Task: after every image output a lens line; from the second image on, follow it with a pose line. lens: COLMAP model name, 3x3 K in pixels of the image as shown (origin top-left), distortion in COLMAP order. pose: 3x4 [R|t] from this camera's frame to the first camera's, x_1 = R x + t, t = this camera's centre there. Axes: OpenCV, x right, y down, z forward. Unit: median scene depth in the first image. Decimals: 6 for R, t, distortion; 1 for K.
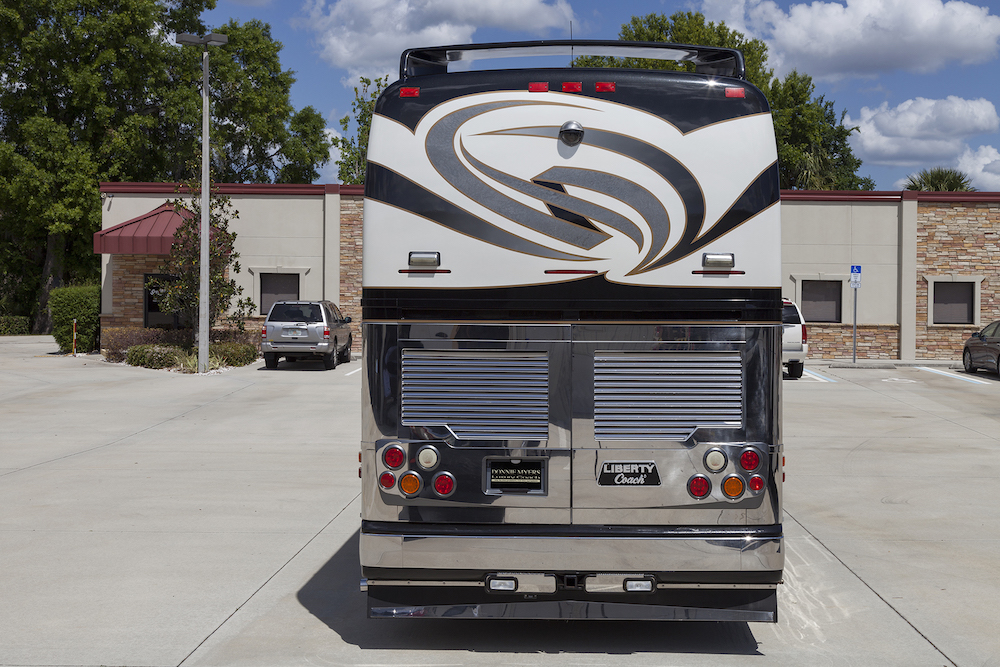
lens RADIAL K [[1459.6, 0, 506.4], [0, 1459.6, 335.0], [0, 0, 1]] dist [0.016594, 0.000000]
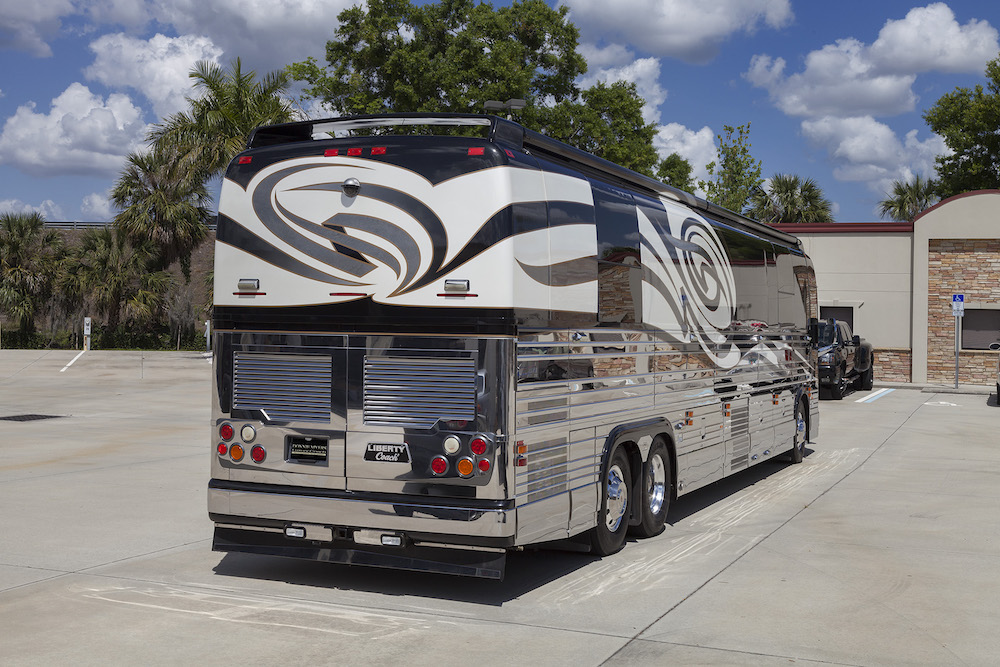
lens RADIAL K [[1349.7, 0, 493.4], [0, 1349.7, 332.4], [0, 0, 1]] dist [-0.110568, 0.000000]
pose [[0.933559, 0.012772, -0.358196, 0.592884], [-0.020741, 0.999615, -0.018414, 0.009834], [0.357824, 0.024620, 0.933465, -0.067703]]
